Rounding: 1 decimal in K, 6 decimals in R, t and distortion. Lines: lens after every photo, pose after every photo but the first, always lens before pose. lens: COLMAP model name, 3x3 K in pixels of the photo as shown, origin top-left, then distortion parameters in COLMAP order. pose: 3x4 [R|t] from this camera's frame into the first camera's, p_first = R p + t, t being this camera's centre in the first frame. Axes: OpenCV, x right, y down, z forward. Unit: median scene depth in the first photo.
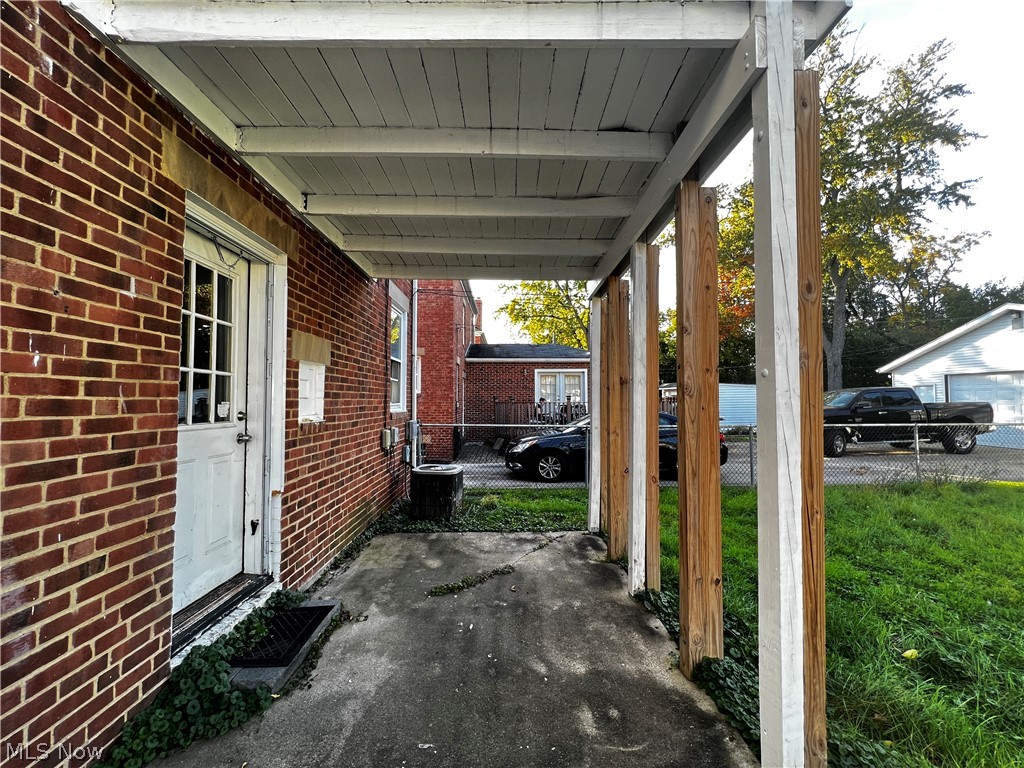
lens RADIAL K [[411.9, 0, 516.5], [0, 411.9, 386.8], [0, 0, 1]] dist [-0.001345, 0.000222]
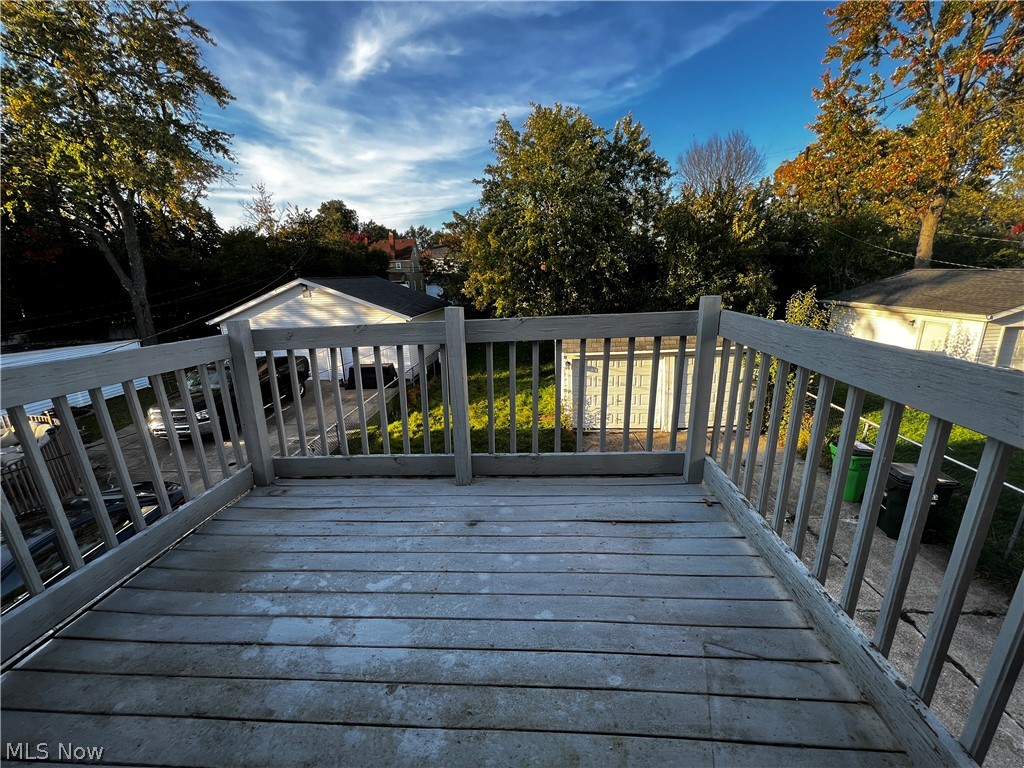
lens RADIAL K [[411.9, 0, 507.4], [0, 411.9, 383.9], [0, 0, 1]] dist [-0.001345, 0.000222]
pose [[0.095575, -0.256618, 0.961776, -0.074910], [0.000652, 0.966215, 0.257737, -0.123238], [-0.995422, -0.024006, 0.092513, 0.107595]]
